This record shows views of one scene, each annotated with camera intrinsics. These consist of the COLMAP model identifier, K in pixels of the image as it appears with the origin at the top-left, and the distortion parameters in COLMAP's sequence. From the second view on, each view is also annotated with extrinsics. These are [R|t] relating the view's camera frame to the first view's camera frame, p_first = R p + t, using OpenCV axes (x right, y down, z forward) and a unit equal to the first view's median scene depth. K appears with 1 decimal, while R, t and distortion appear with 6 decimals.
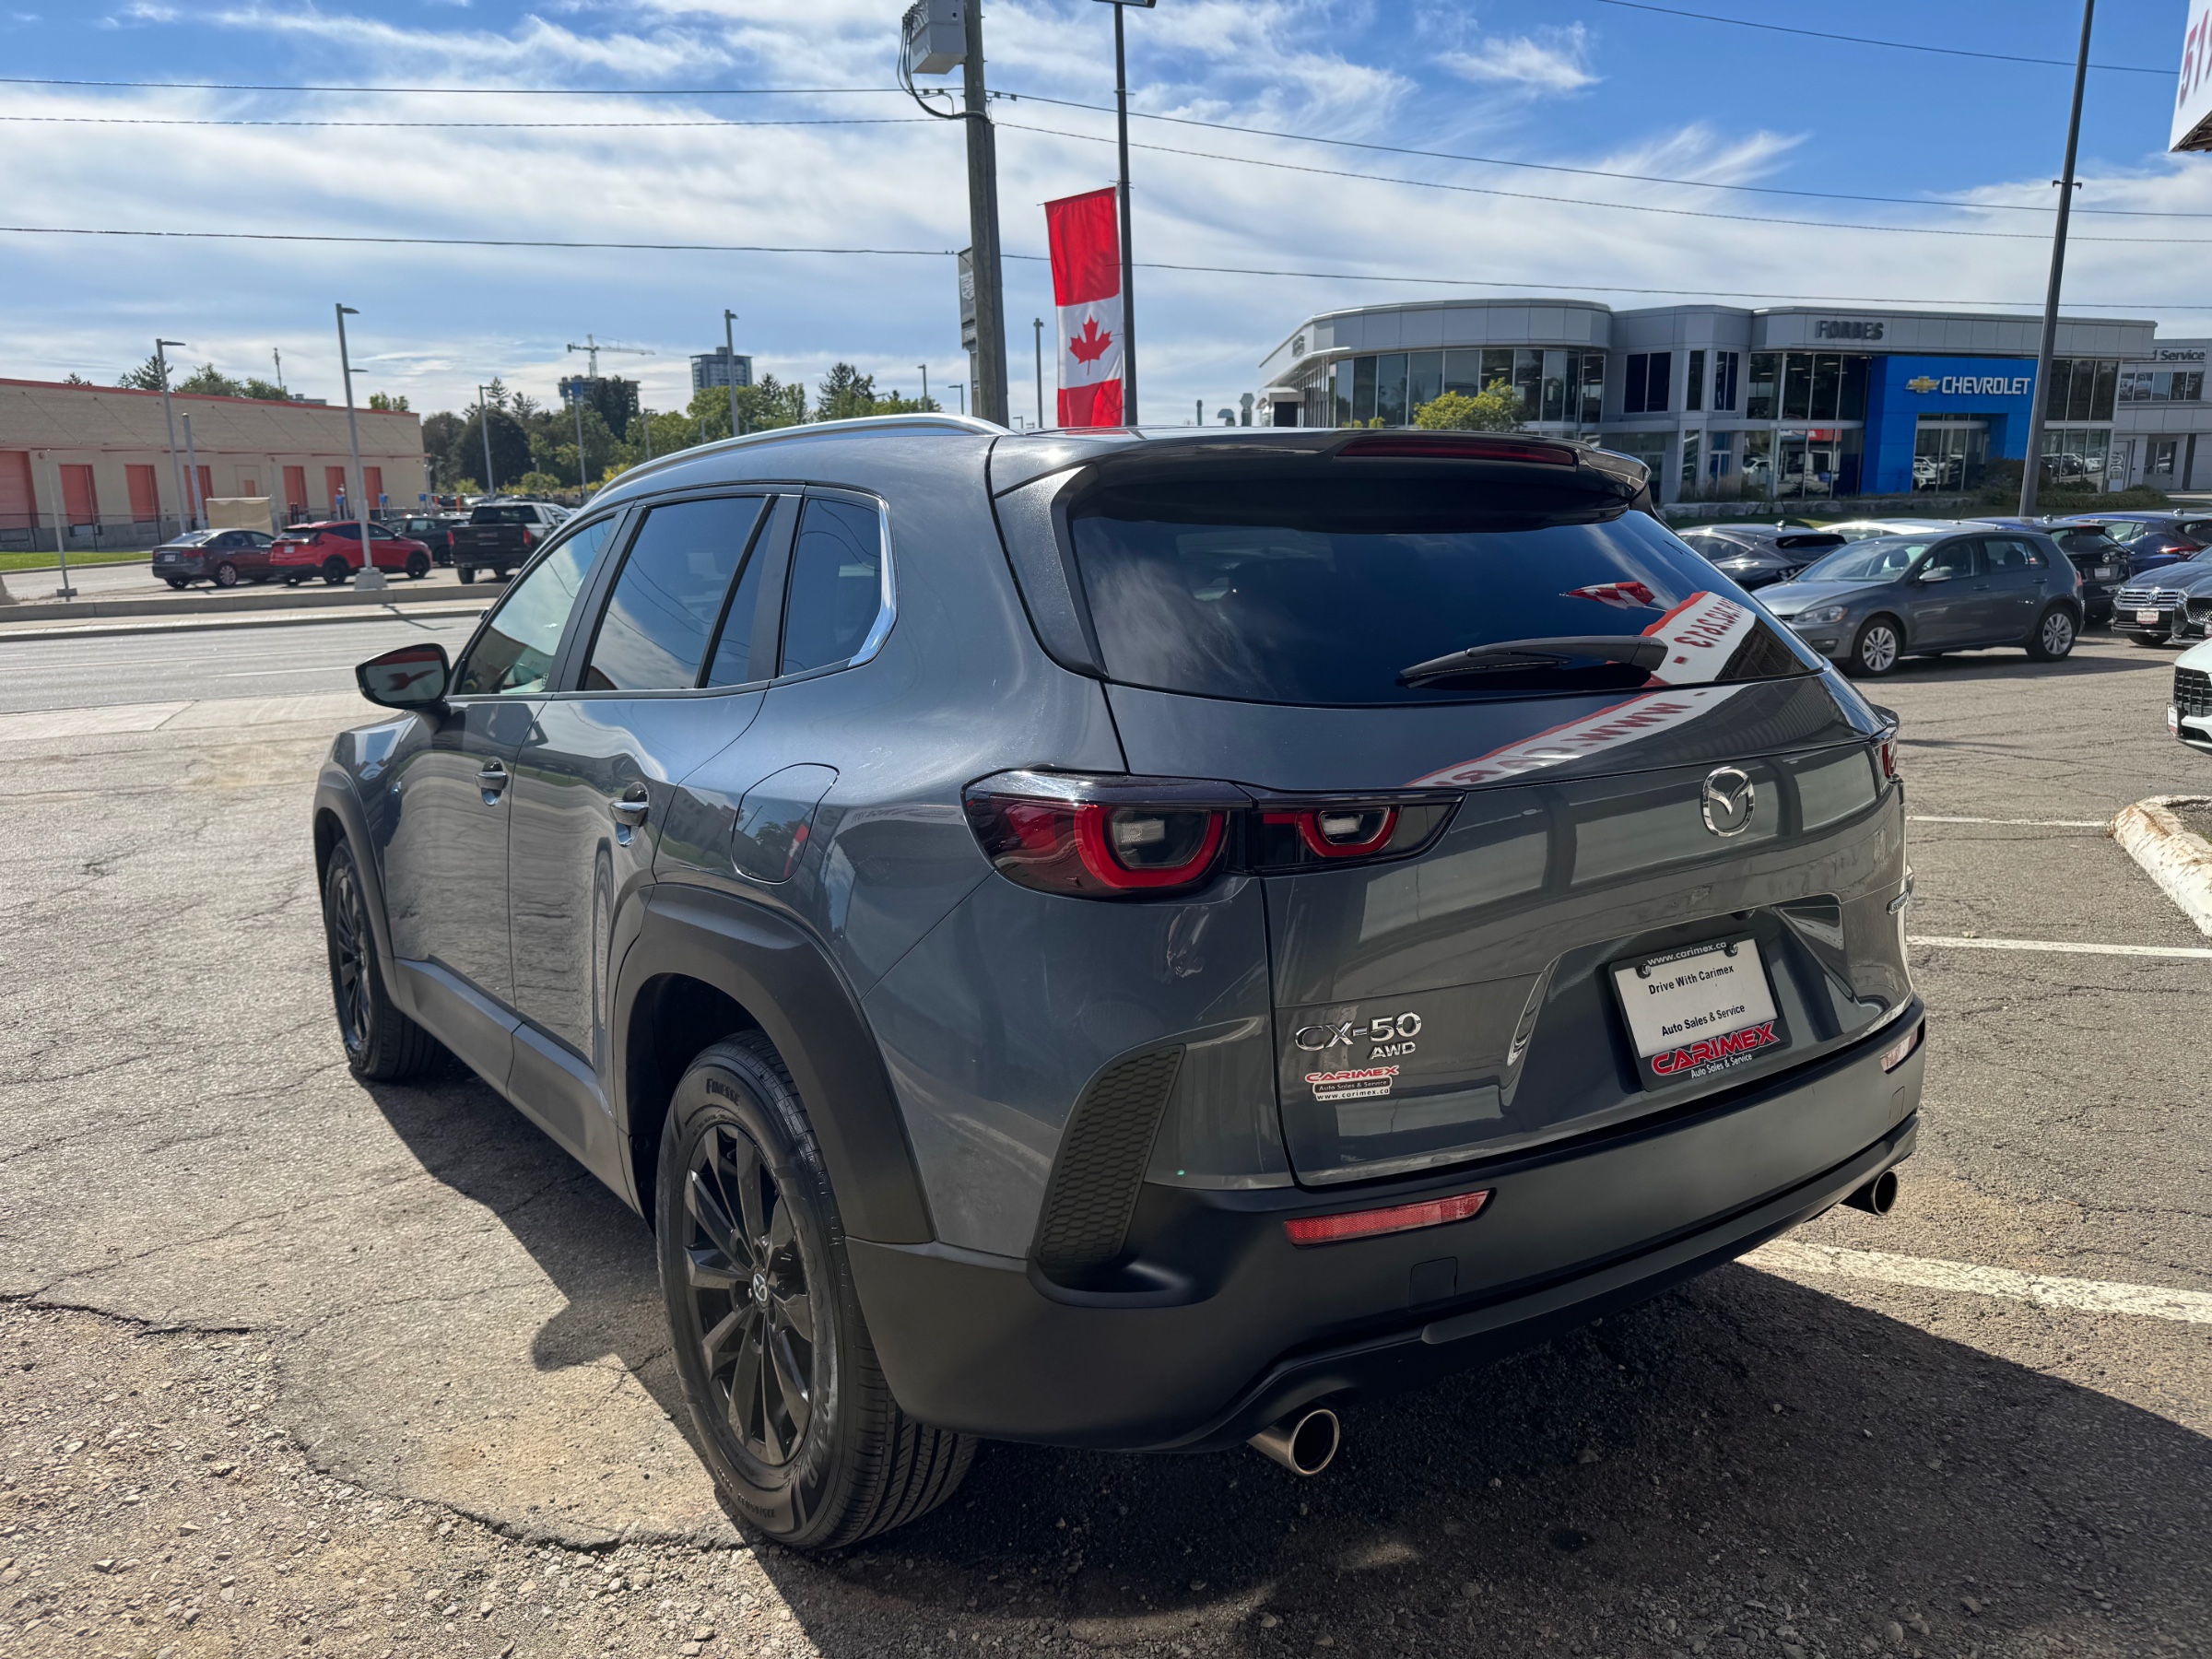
lens RADIAL K [[1599.1, 0, 1106.0], [0, 1599.1, 829.5], [0, 0, 1]] dist [-0.012998, 0.004950]
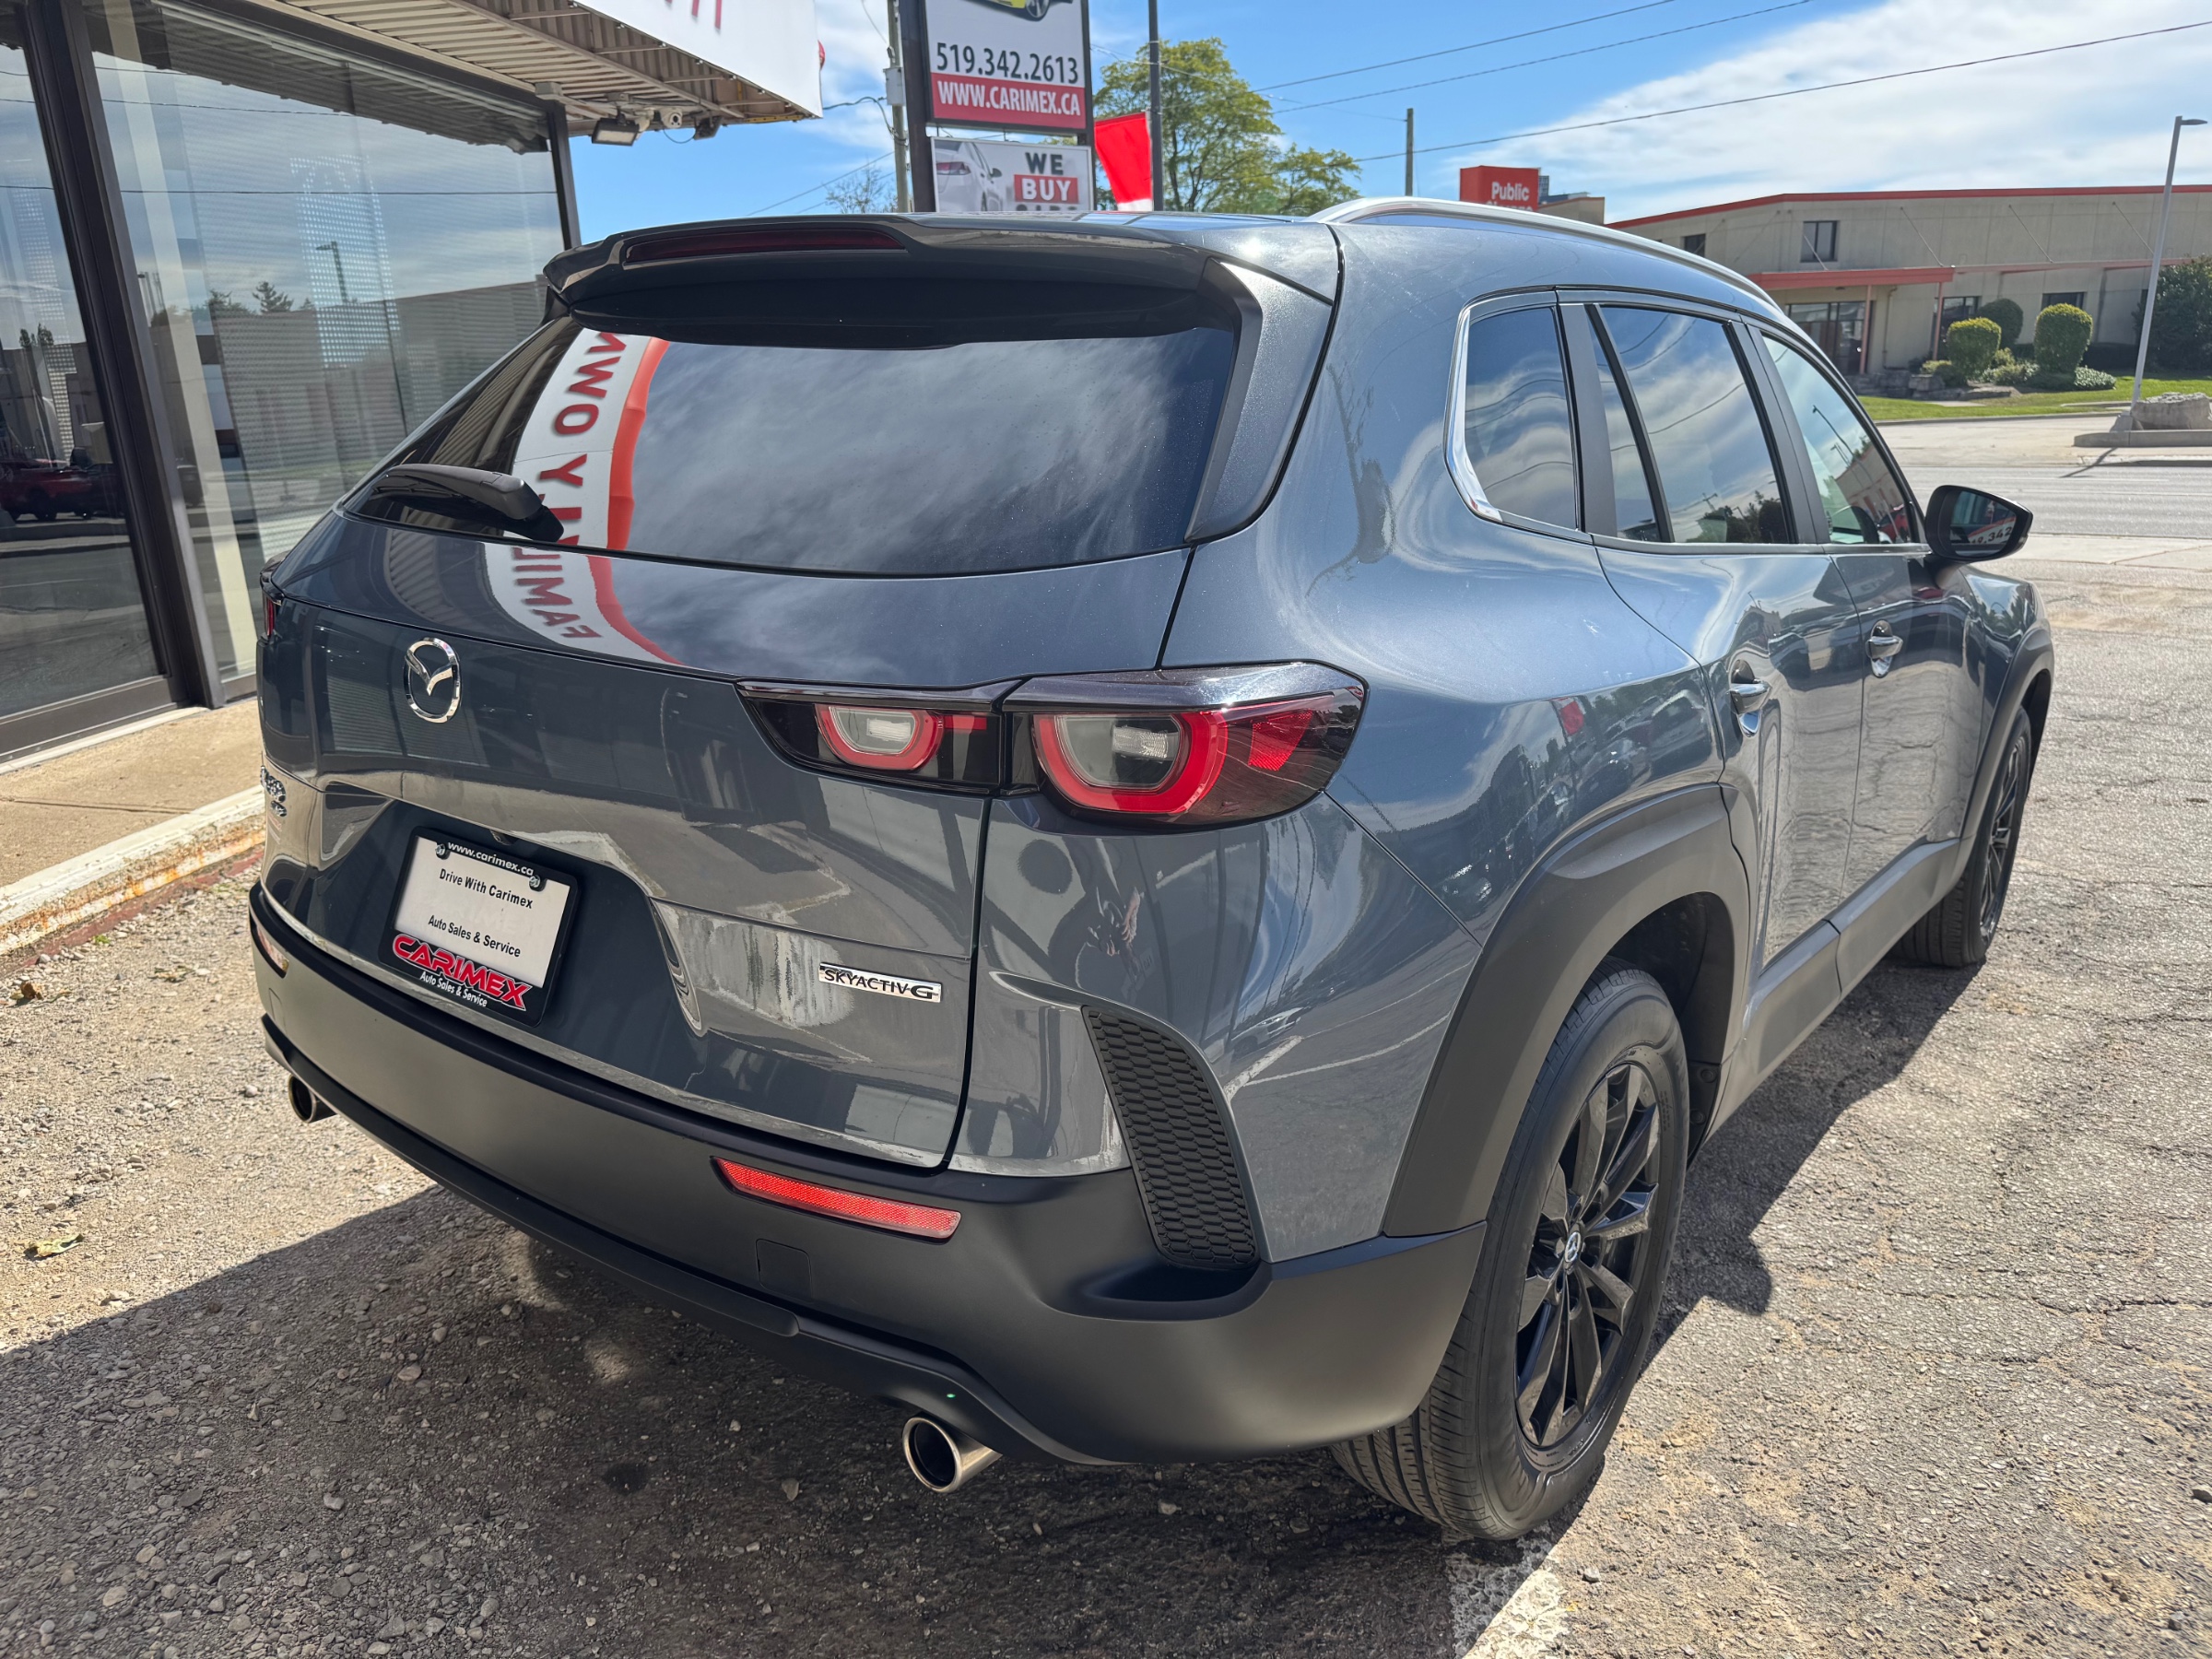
lens RADIAL K [[1548.4, 0, 1121.4], [0, 1548.4, 834.9], [0, 0, 1]] dist [0.064756, -0.070851]
pose [[0.314340, 0.274066, -0.908889, 0.055315], [-0.167312, 0.958427, 0.231138, -0.008244], [0.934450, 0.079412, 0.347126, 0.046526]]
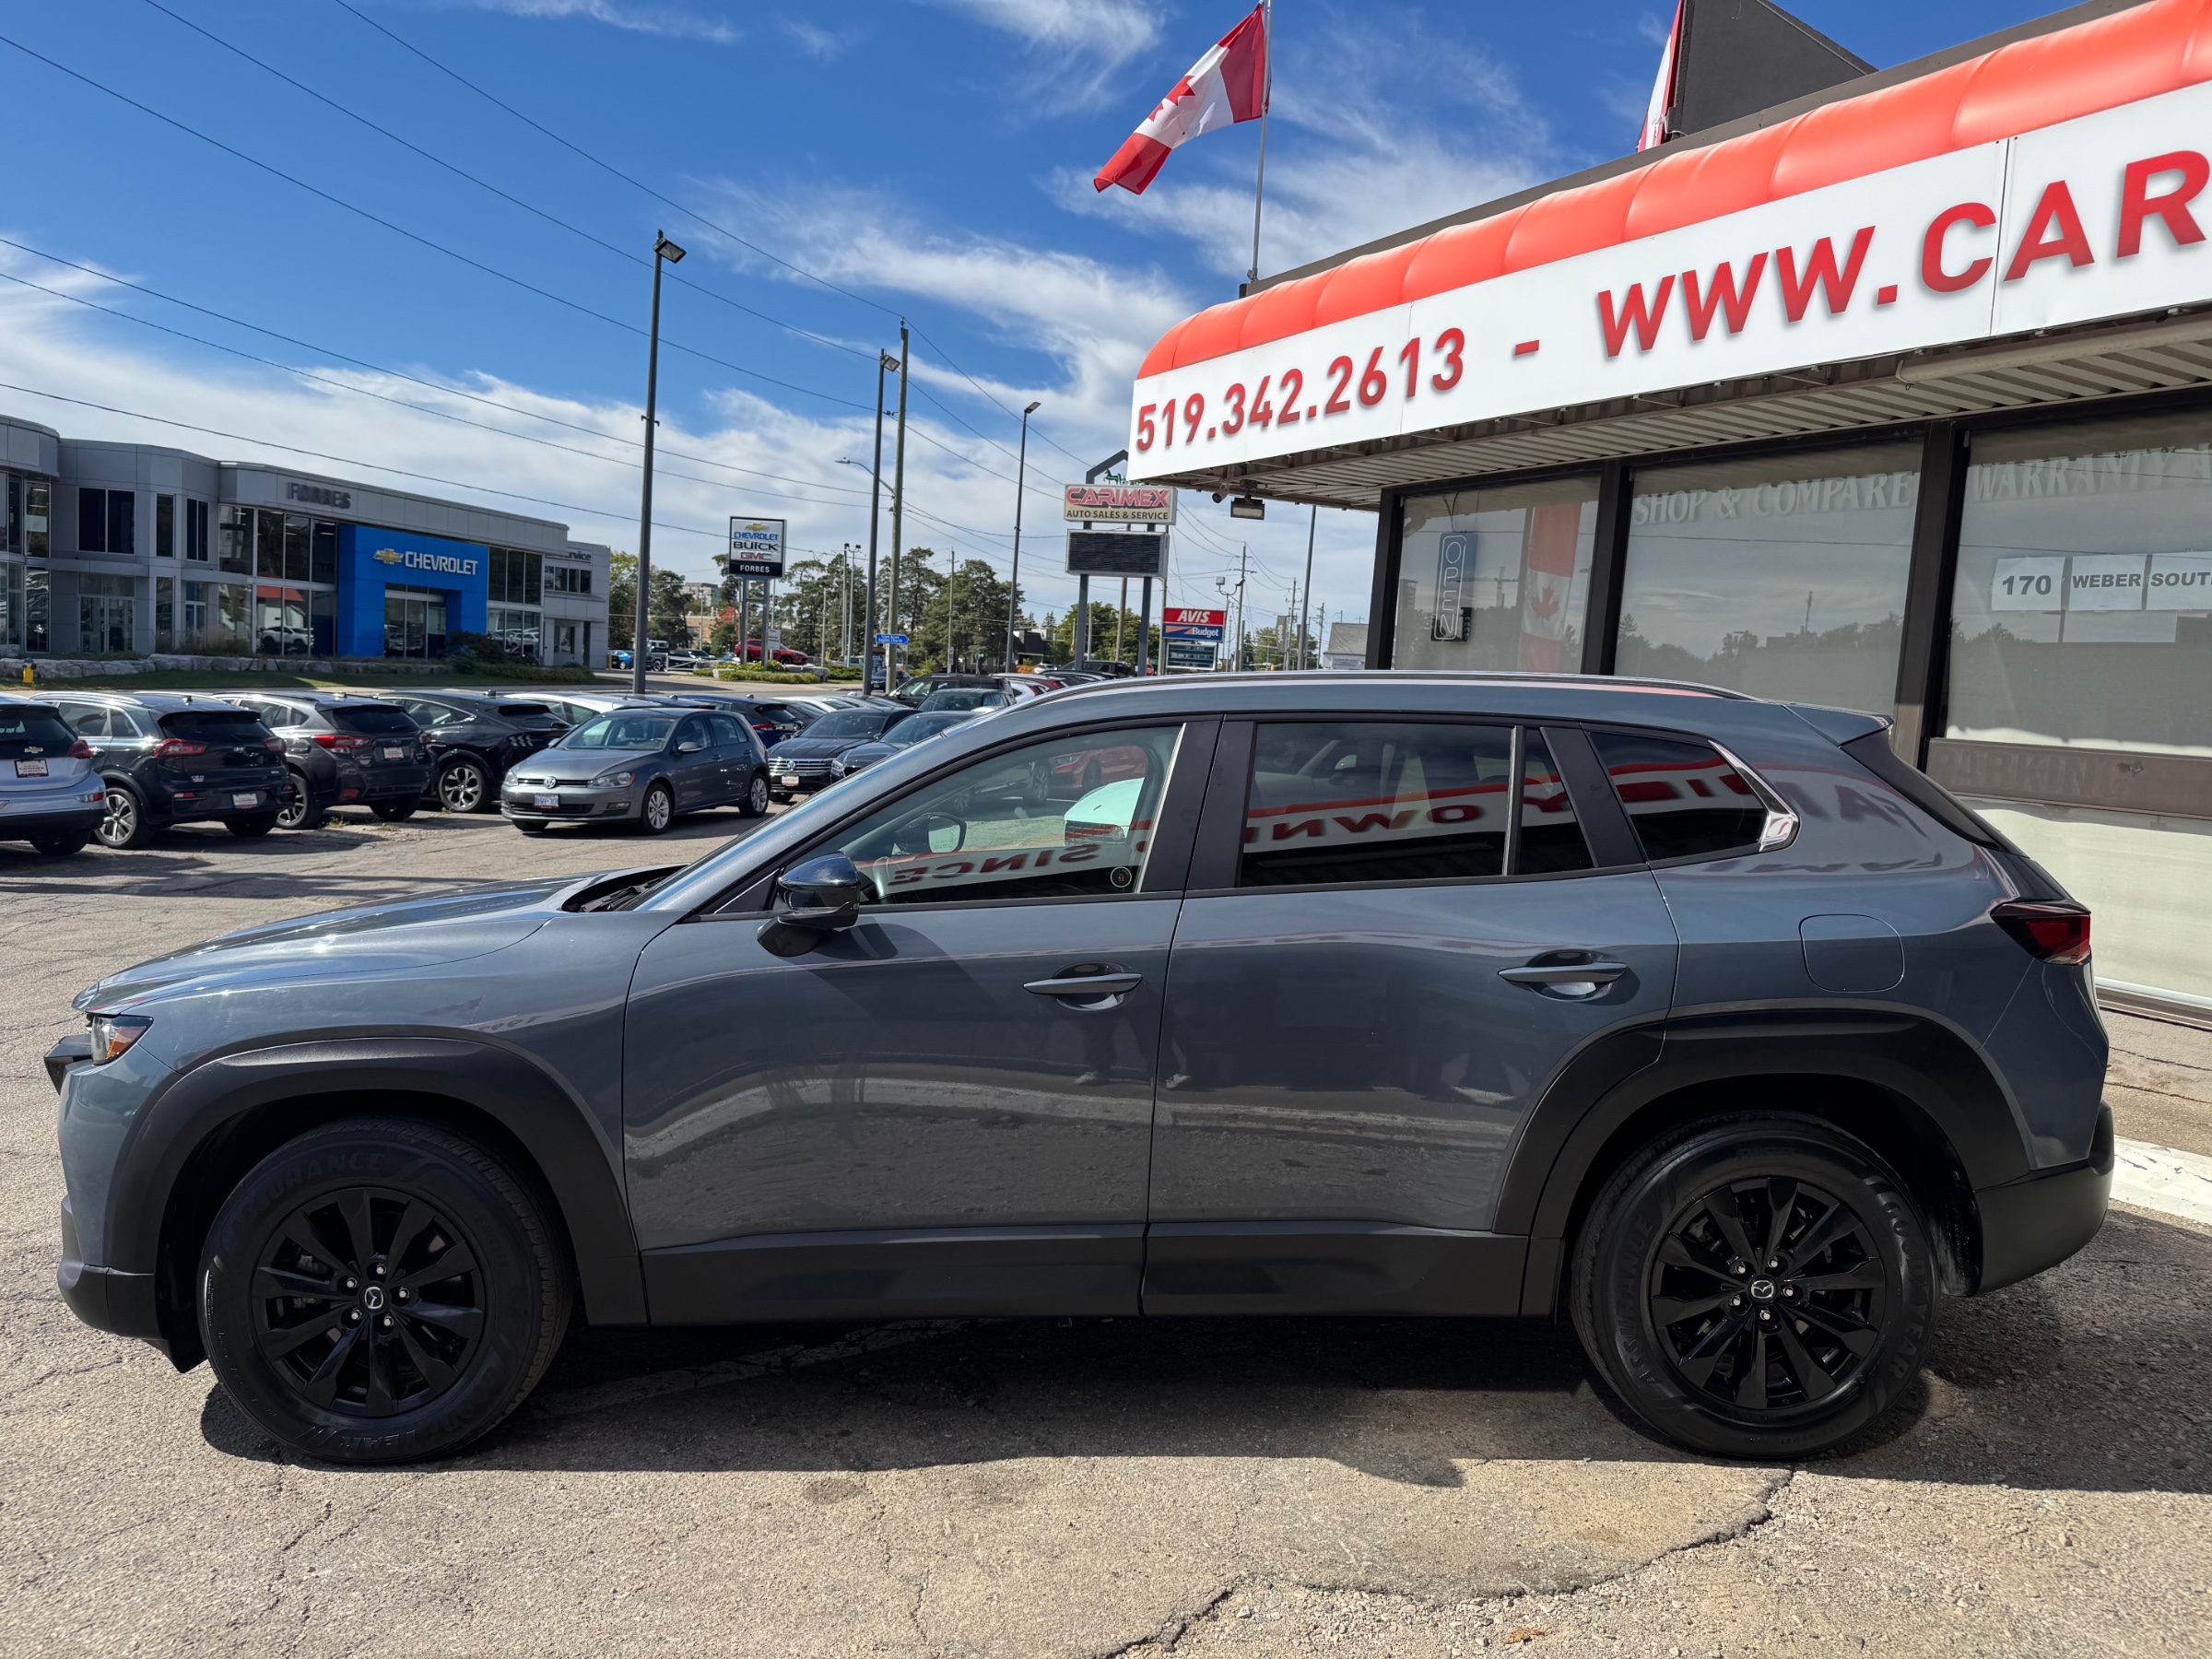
lens RADIAL K [[1599.1, 0, 1106.0], [0, 1599.1, 829.5], [0, 0, 1]] dist [-0.012998, 0.004950]
pose [[0.571538, -0.024381, 0.820213, -0.086158], [0.103284, 0.993746, -0.042431, -0.006046], [-0.814050, 0.108966, 0.570482, 0.031405]]
